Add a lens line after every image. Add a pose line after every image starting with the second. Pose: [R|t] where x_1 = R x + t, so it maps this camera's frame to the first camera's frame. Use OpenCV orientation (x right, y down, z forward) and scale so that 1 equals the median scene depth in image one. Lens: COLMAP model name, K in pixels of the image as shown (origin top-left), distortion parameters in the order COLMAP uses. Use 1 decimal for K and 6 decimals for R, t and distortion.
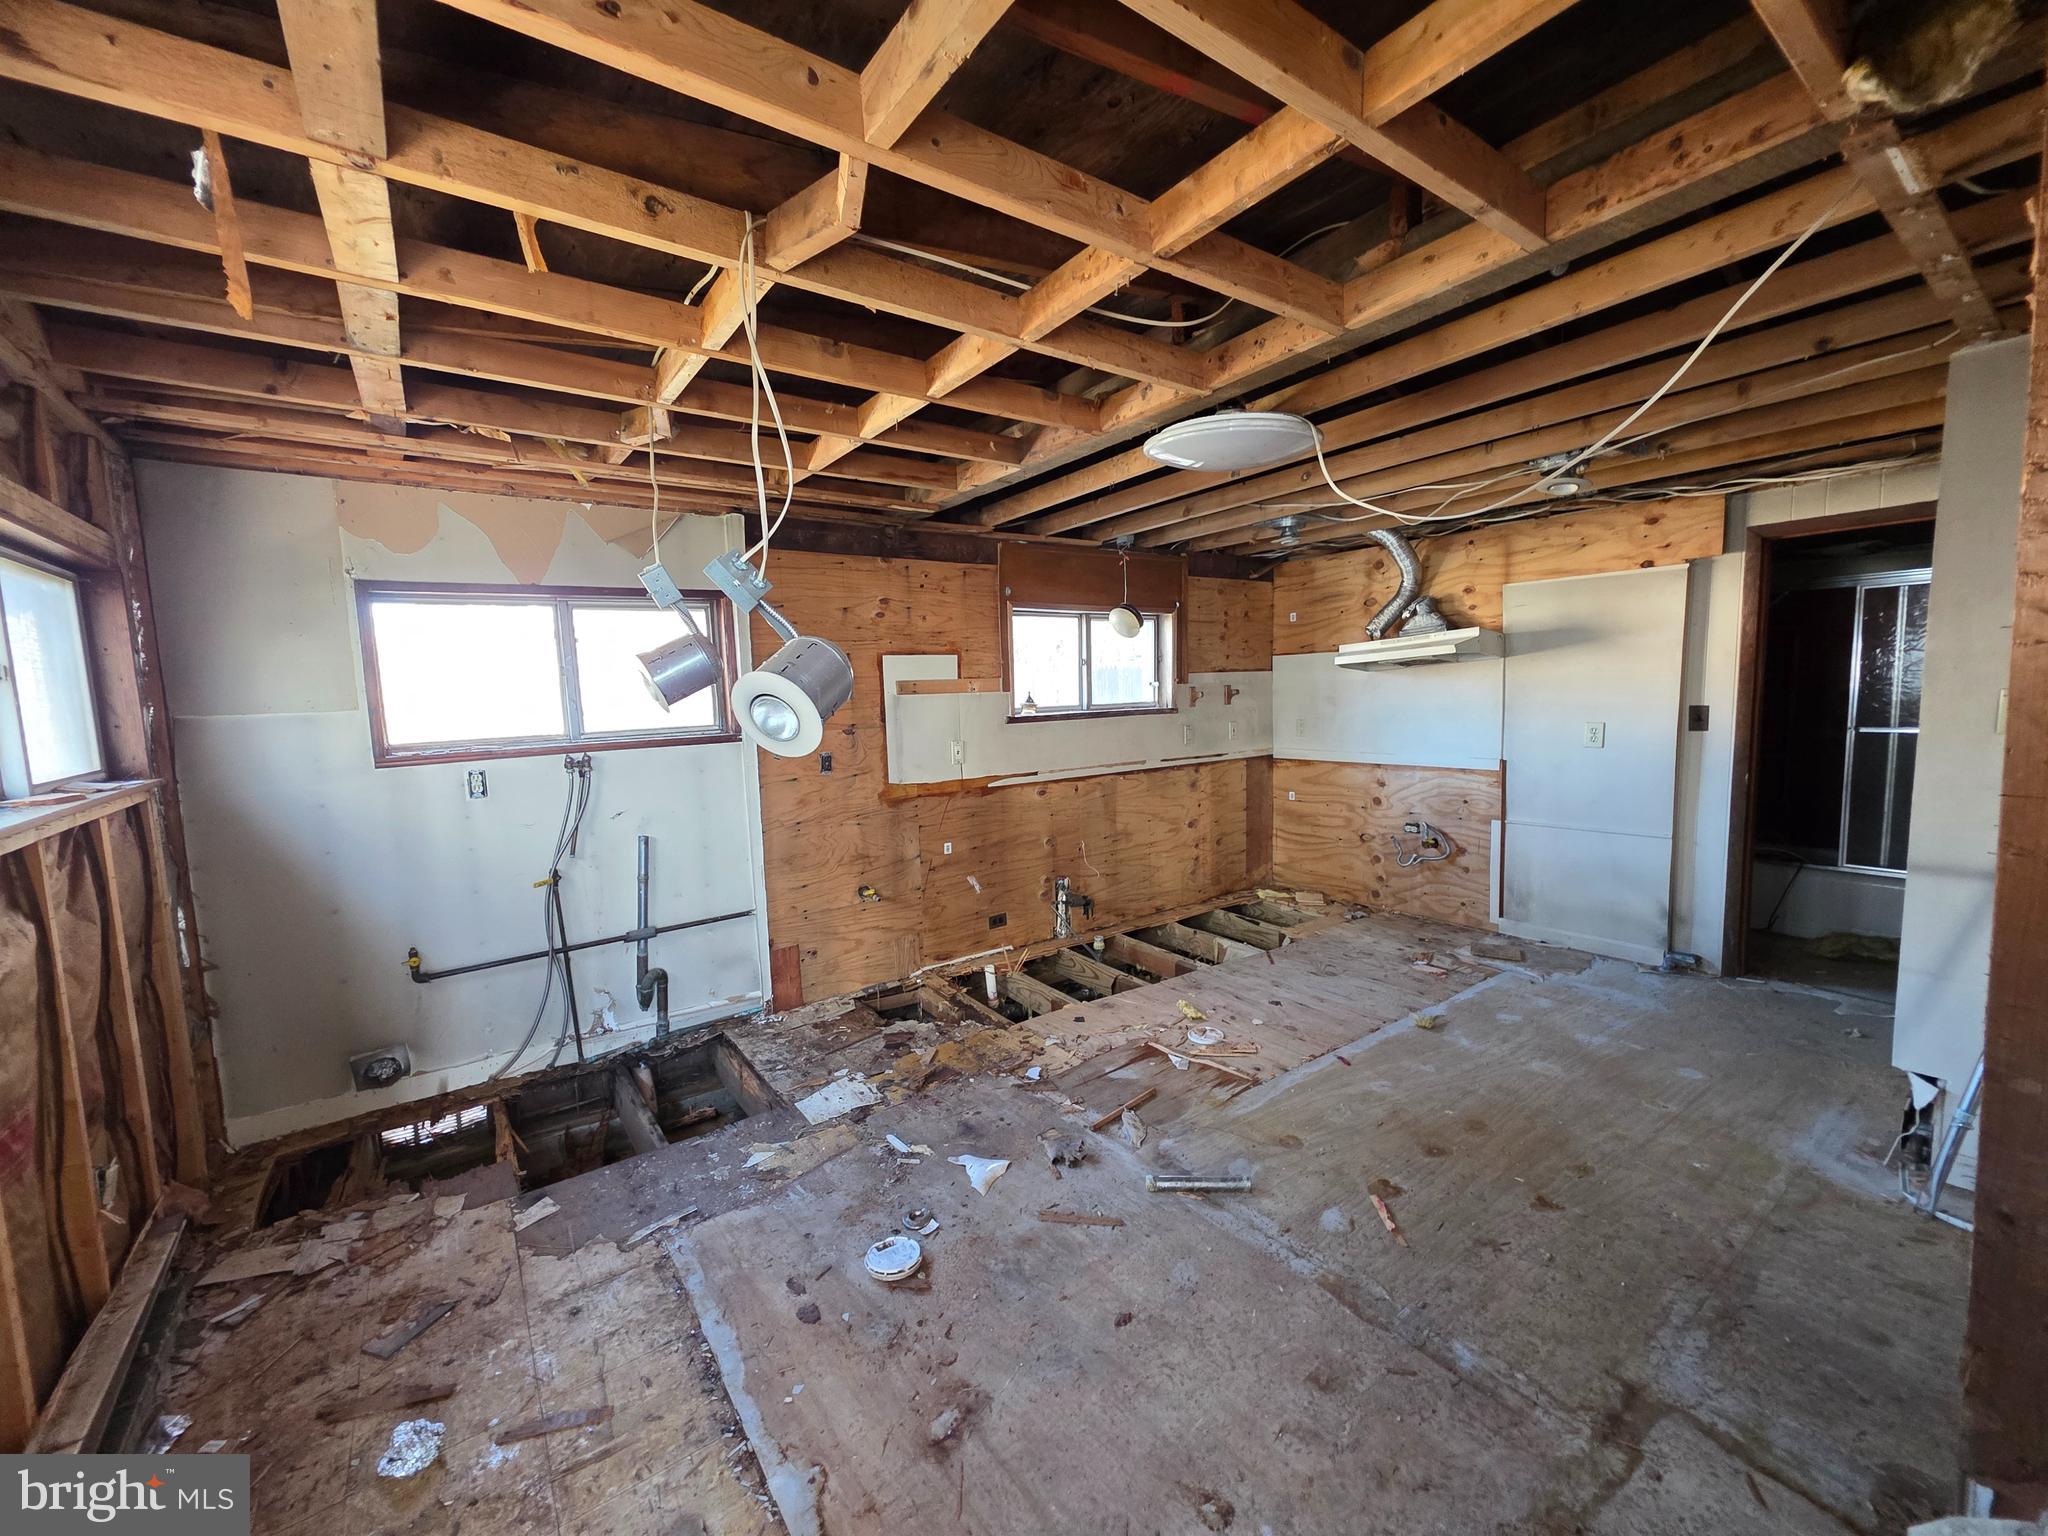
lens RADIAL K [[815.1, 0, 1016.0], [0, 815.1, 760.6], [0, 0, 1]] dist [0.010850, -0.000126]
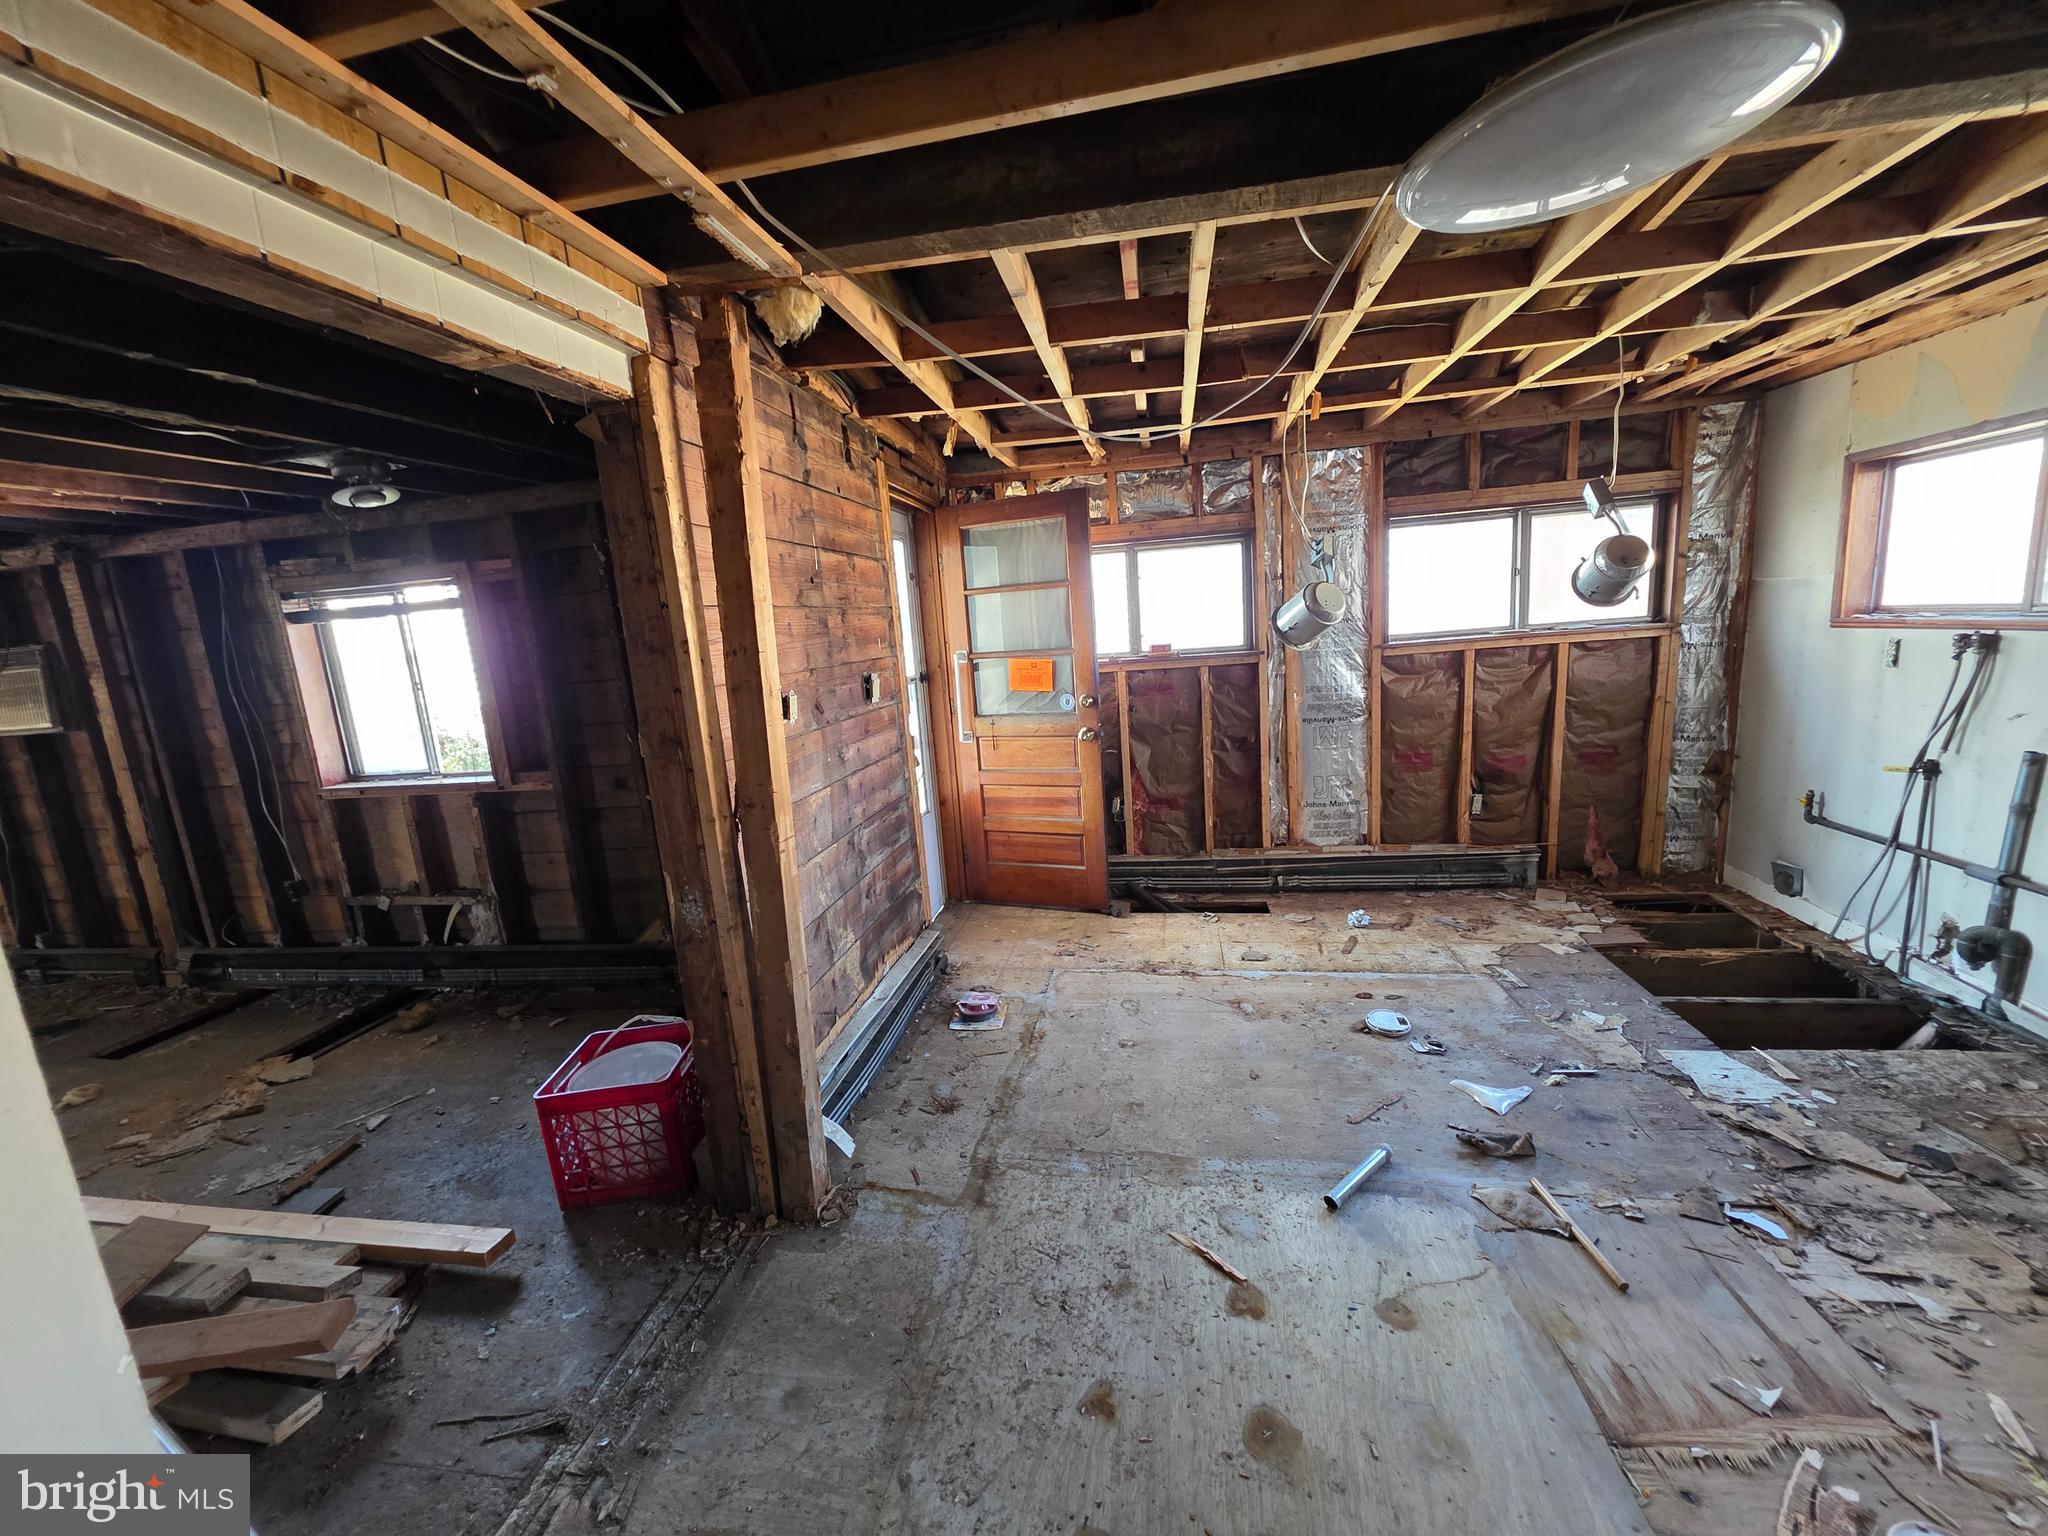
lens RADIAL K [[815.1, 0, 1027.2], [0, 815.1, 768.6], [0, 0, 1]] dist [0.010850, -0.000126]
pose [[-0.707958, 0.209889, -0.674346, 0.919195], [0.031830, 0.963332, 0.266419, -0.160225], [0.705537, 0.167149, -0.688679, 1.181536]]
